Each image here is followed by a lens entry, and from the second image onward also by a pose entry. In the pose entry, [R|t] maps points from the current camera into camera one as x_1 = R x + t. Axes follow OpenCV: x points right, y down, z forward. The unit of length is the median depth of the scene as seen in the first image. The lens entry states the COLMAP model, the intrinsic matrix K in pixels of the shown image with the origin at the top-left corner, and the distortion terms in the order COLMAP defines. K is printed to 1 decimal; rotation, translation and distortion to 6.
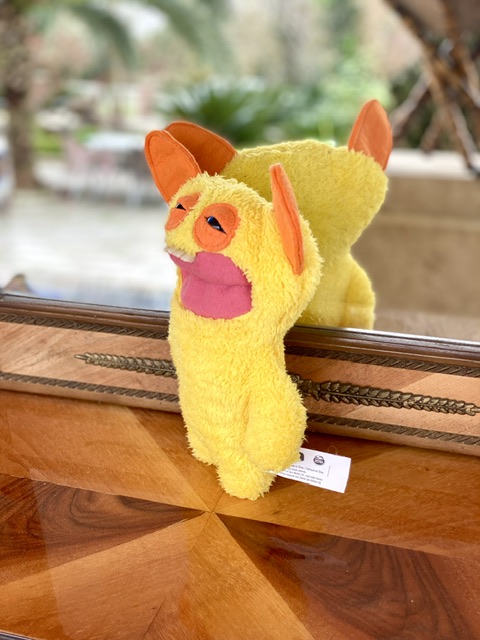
lens RADIAL K [[970.1, 0, 237.0], [0, 970.1, 308.9], [0, 0, 1]] dist [0.055870, 0.000000]
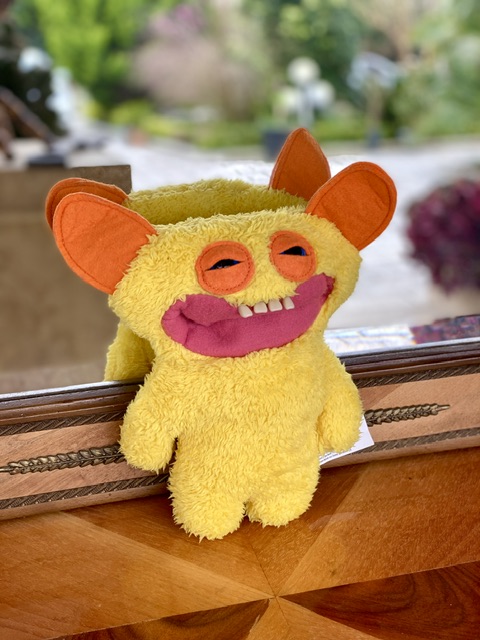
lens RADIAL K [[970.1, 0, 247.3], [0, 970.1, 312.8], [0, 0, 1]] dist [0.055870, 0.000000]
pose [[0.810477, -0.199187, 0.550865, -0.447381], [0.182534, 0.979466, 0.085606, -0.115914], [-0.556604, 0.031170, 0.830193, 0.247831]]
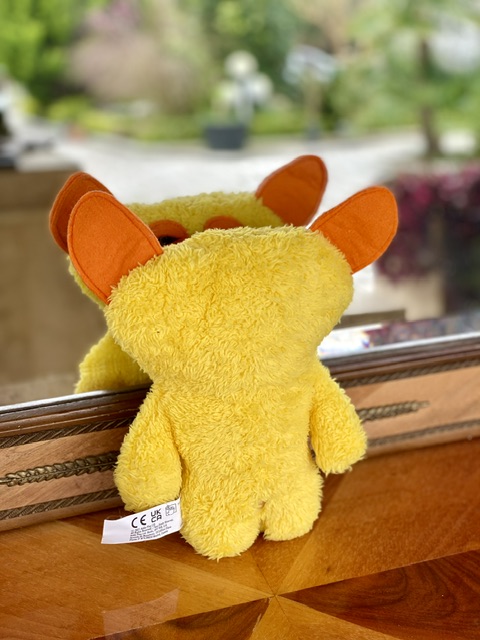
lens RADIAL K [[970.1, 0, 247.3], [0, 970.1, 307.5], [0, 0, 1]] dist [0.055870, 0.000000]
pose [[0.770882, -0.220473, 0.597606, -0.492225], [0.202454, 0.974345, 0.098307, -0.138372], [-0.603948, 0.045204, 0.795741, 0.253632]]
